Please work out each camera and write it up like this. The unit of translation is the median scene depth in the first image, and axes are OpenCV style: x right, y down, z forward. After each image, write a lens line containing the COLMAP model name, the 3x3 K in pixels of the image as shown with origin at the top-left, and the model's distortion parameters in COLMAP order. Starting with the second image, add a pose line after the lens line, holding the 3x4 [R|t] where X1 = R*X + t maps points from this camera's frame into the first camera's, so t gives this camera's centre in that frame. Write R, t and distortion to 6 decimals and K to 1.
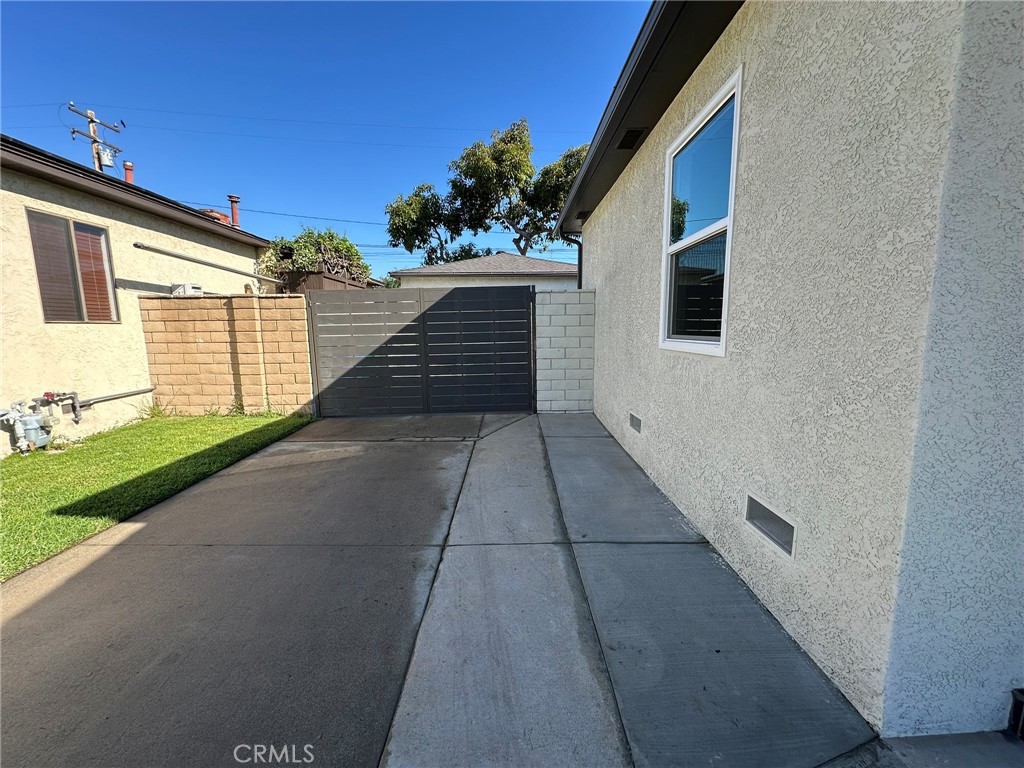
lens RADIAL K [[406.1, 0, 511.4], [0, 406.1, 385.9], [0, 0, 1]] dist [0.001754, -0.000495]
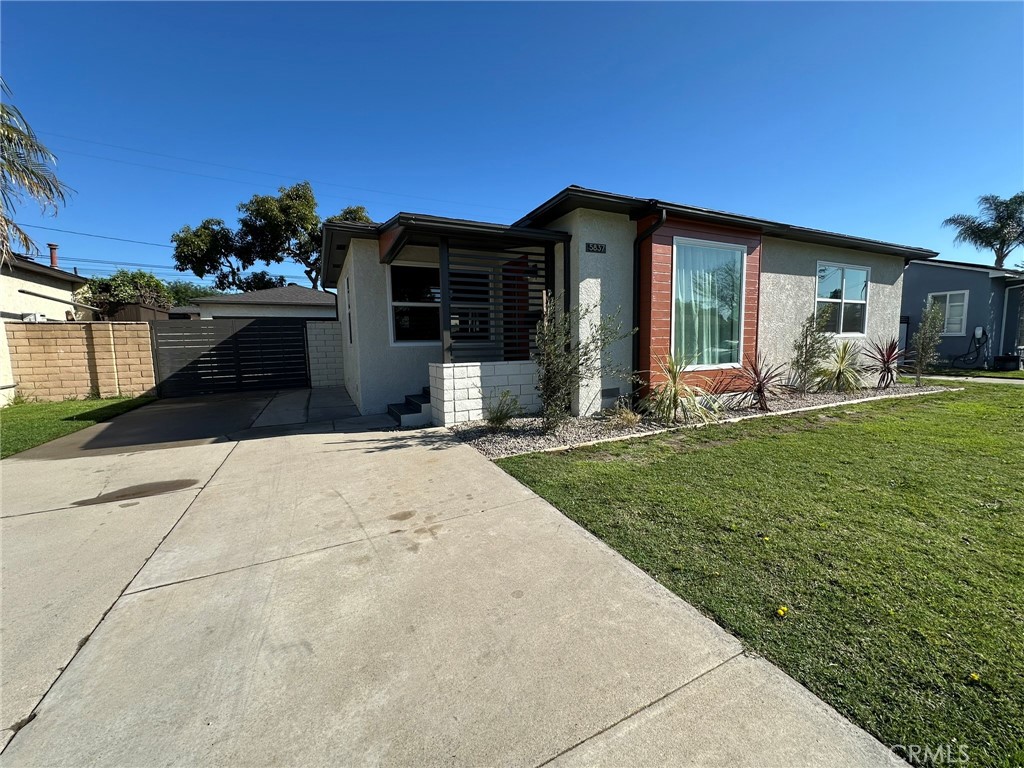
lens RADIAL K [[406.1, 0, 511.5], [0, 406.1, 383.3], [0, 0, 1]] dist [0.001754, -0.000495]
pose [[0.904356, -0.050481, 0.423782, 0.082619], [0.071557, 0.996858, -0.033957, 0.139097], [-0.420737, 0.061033, 0.905127, -0.835198]]
